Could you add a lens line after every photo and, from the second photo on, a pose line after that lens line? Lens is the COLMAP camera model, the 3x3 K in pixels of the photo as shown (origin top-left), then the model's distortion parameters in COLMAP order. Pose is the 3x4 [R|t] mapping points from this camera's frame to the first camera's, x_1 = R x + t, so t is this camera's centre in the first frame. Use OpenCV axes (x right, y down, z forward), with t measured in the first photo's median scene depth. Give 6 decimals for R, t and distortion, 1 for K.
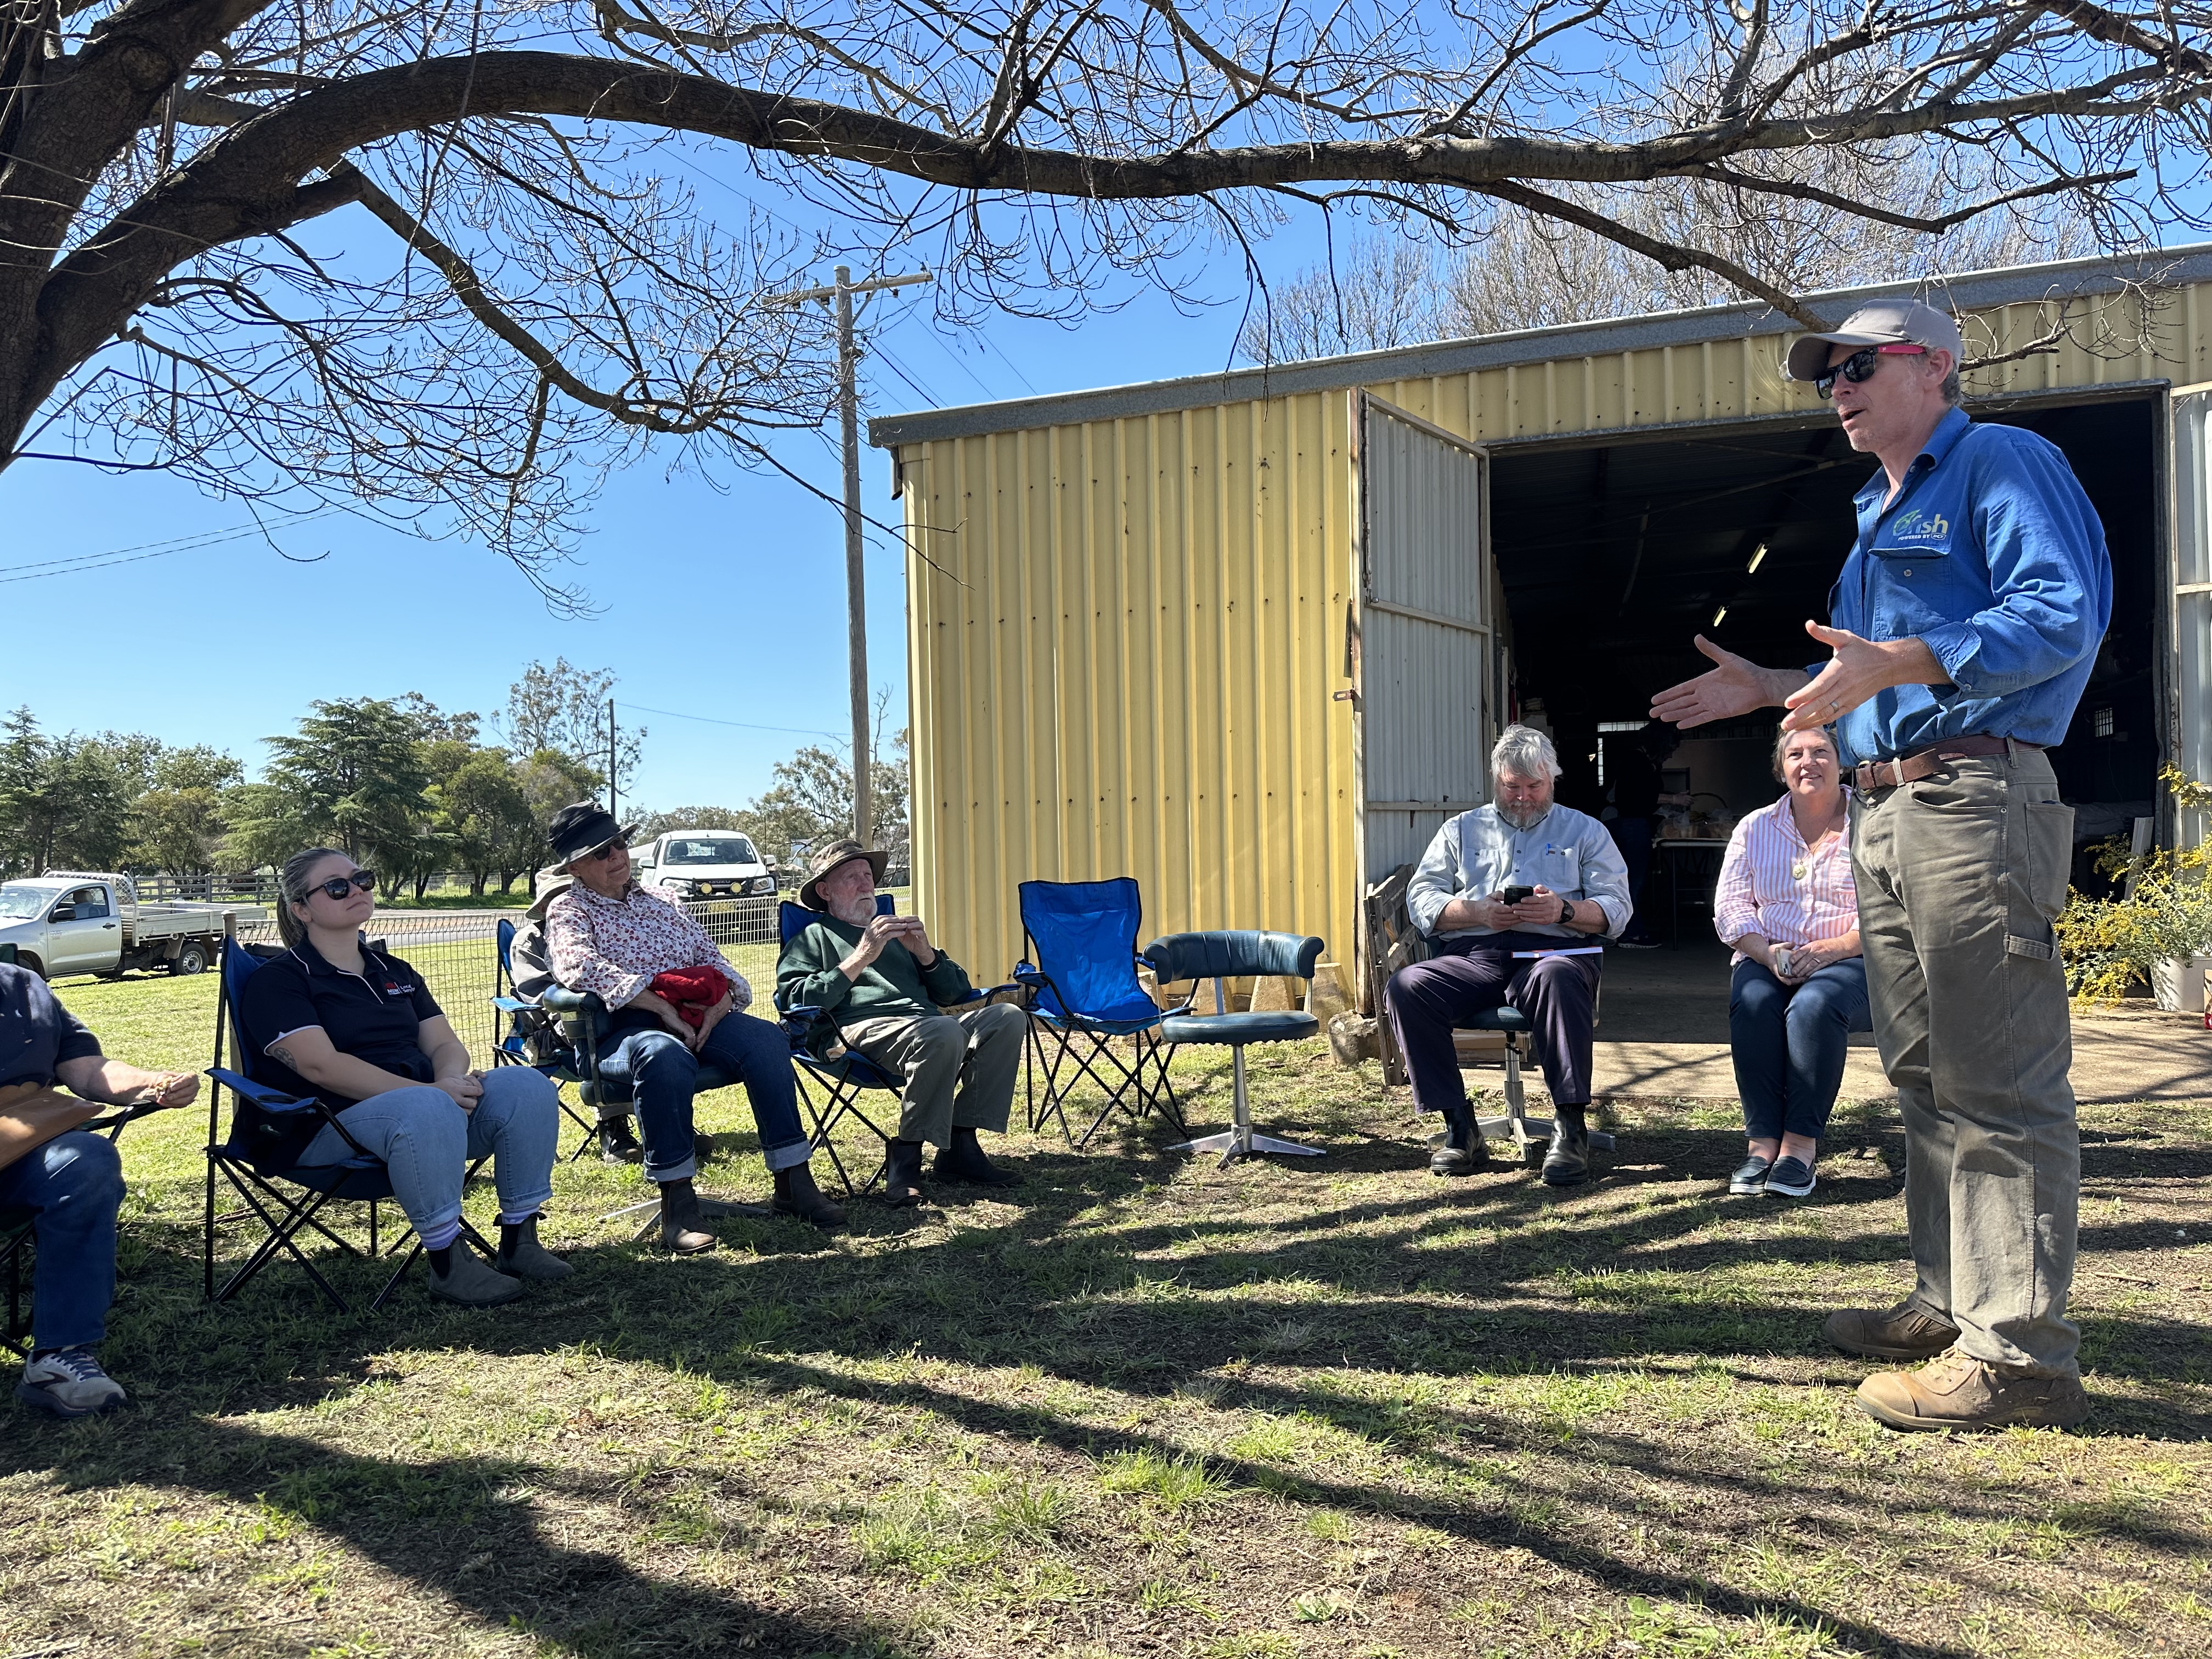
lens RADIAL K [[1564.5, 0, 1135.1], [0, 1564.5, 852.9], [0, 0, 1]] dist [0.058795, -0.082590]
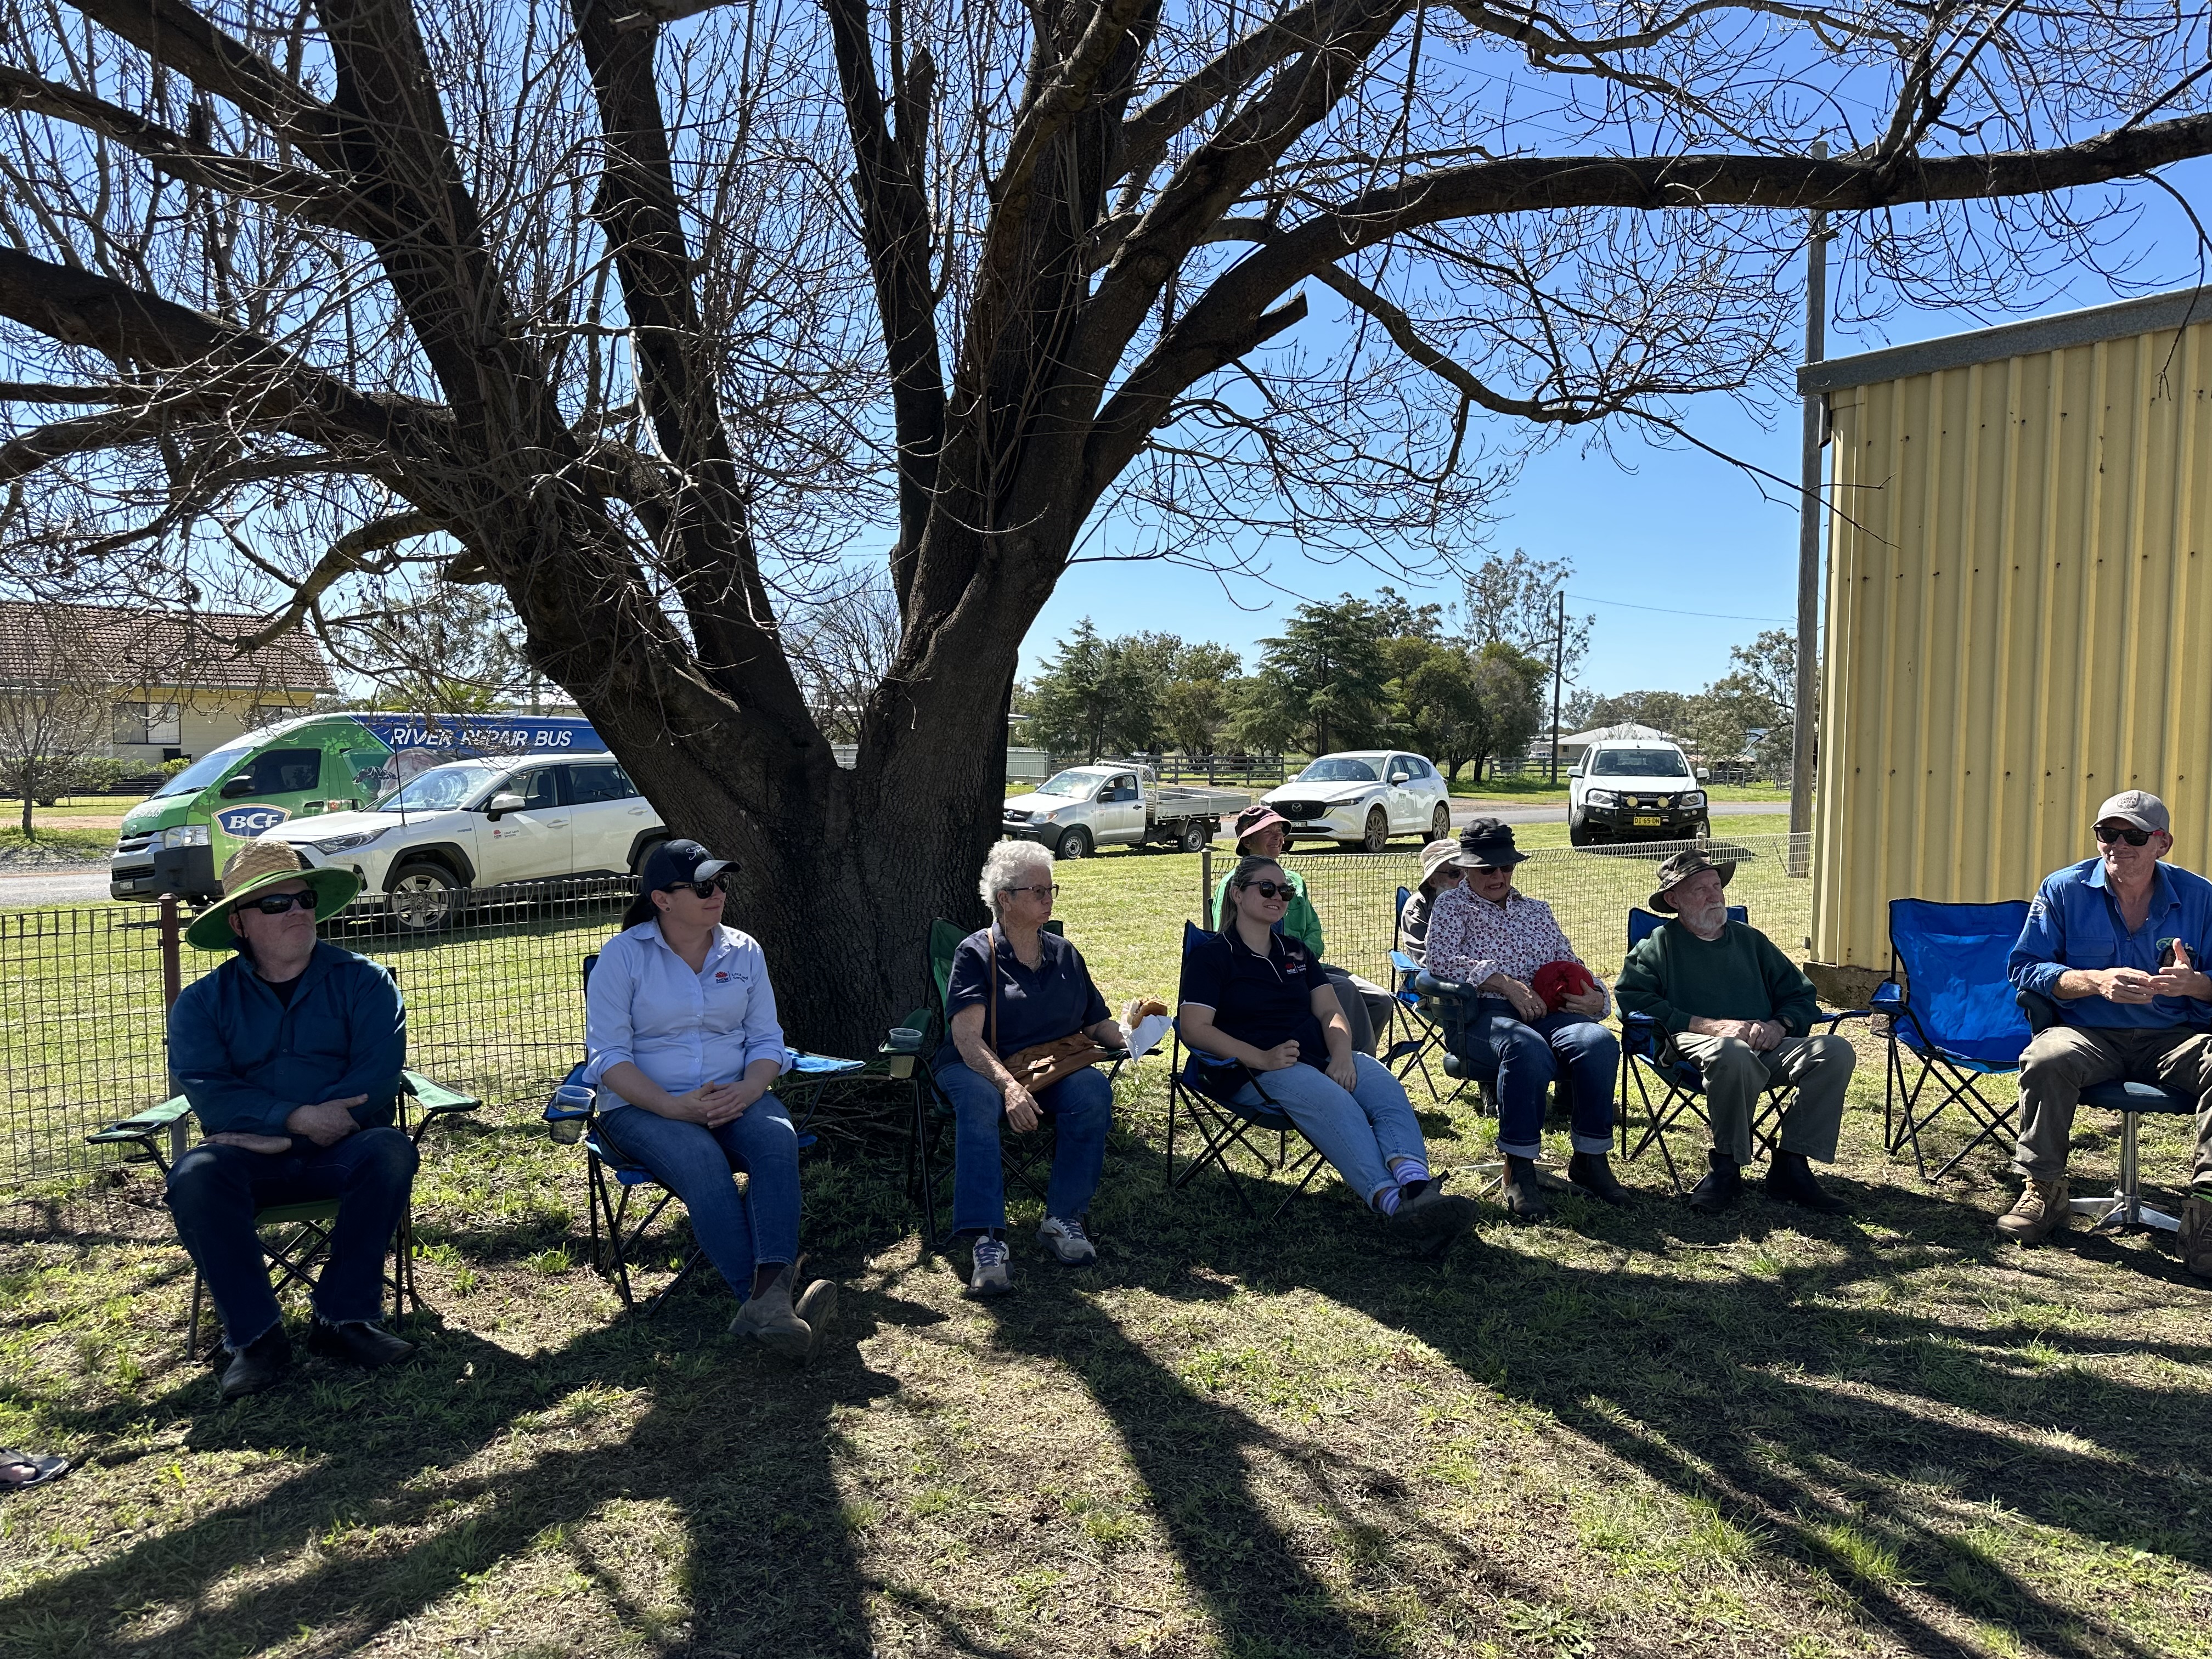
lens RADIAL K [[1564.5, 0, 1100.4], [0, 1564.5, 830.4], [0, 0, 1]] dist [0.058795, -0.082590]
pose [[0.822677, 0.062848, -0.565024, 0.044380], [-0.029521, 0.997252, 0.067943, -0.045614], [0.567741, -0.039215, 0.822272, -0.052783]]
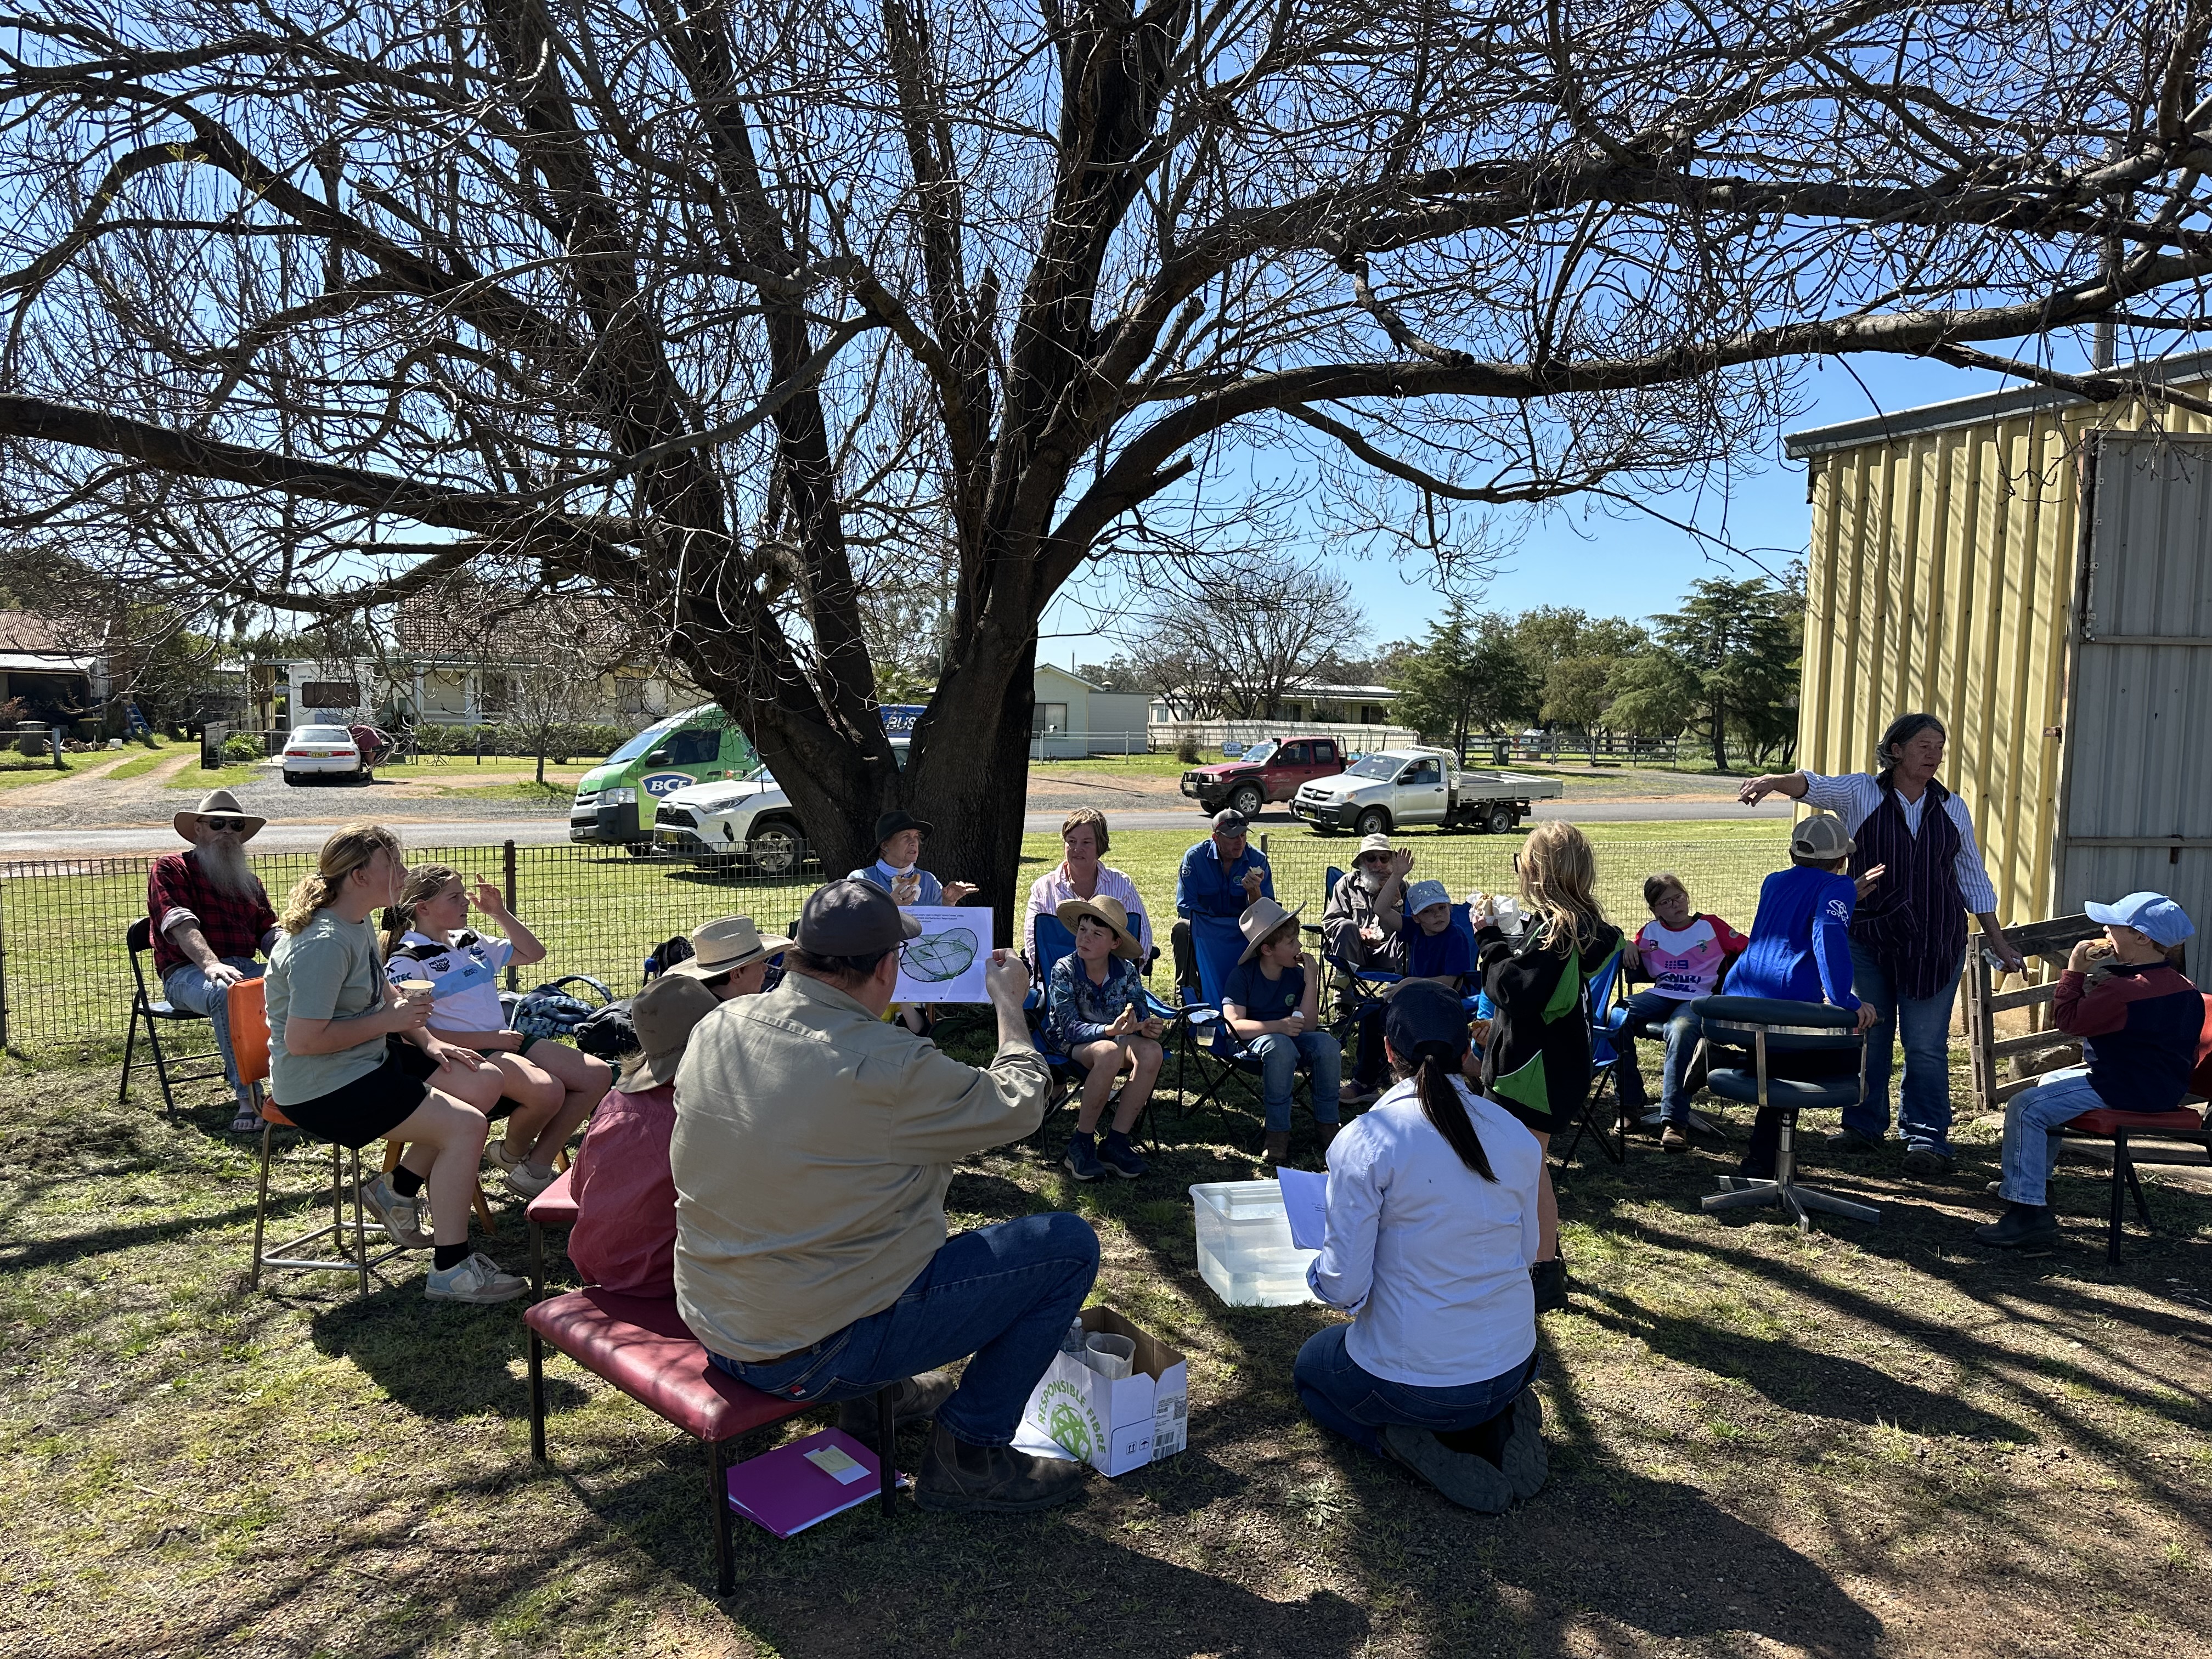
lens RADIAL K [[1564.5, 0, 1090.7], [0, 1564.5, 836.9], [0, 0, 1]] dist [0.058795, -0.082590]
pose [[0.636447, 0.100885, -0.764695, 0.403359], [-0.037765, 0.994296, 0.099745, -0.084000], [0.770396, -0.034604, 0.636626, -0.112221]]
